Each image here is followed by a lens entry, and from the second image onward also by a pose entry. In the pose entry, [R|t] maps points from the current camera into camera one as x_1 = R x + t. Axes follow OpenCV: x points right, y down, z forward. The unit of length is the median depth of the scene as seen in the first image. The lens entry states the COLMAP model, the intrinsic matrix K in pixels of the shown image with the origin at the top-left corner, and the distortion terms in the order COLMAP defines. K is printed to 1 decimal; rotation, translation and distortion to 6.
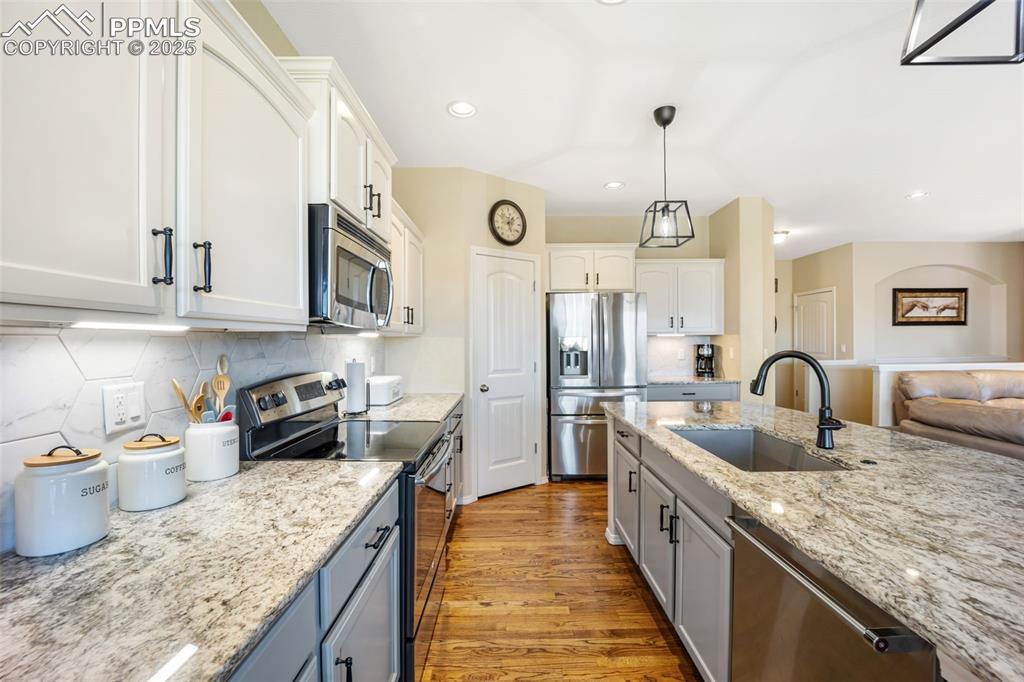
lens RADIAL K [[417.9, 0, 512.0], [0, 417.9, 341.0], [0, 0, 1]] dist [-0.023260, 0.000427]
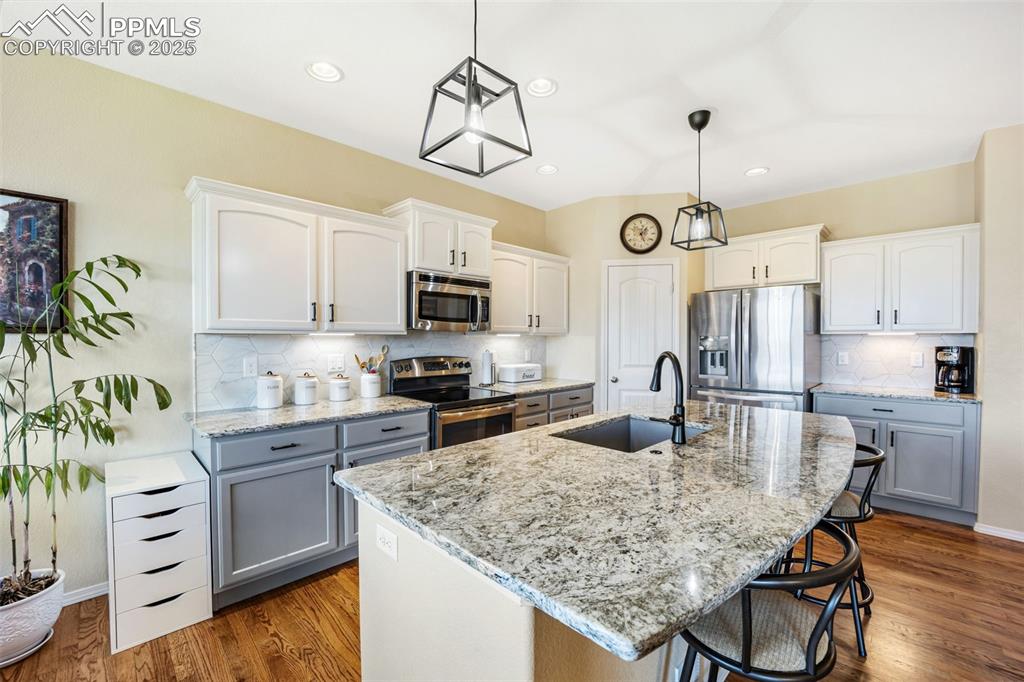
lens RADIAL K [[417.9, 0, 512.0], [0, 417.9, 341.0], [0, 0, 1]] dist [-0.023260, 0.000427]
pose [[0.700190, 0.011305, -0.713867, 0.776352], [-0.005454, 0.999930, 0.010486, -0.009000], [0.713935, -0.003449, 0.700203, -0.039262]]
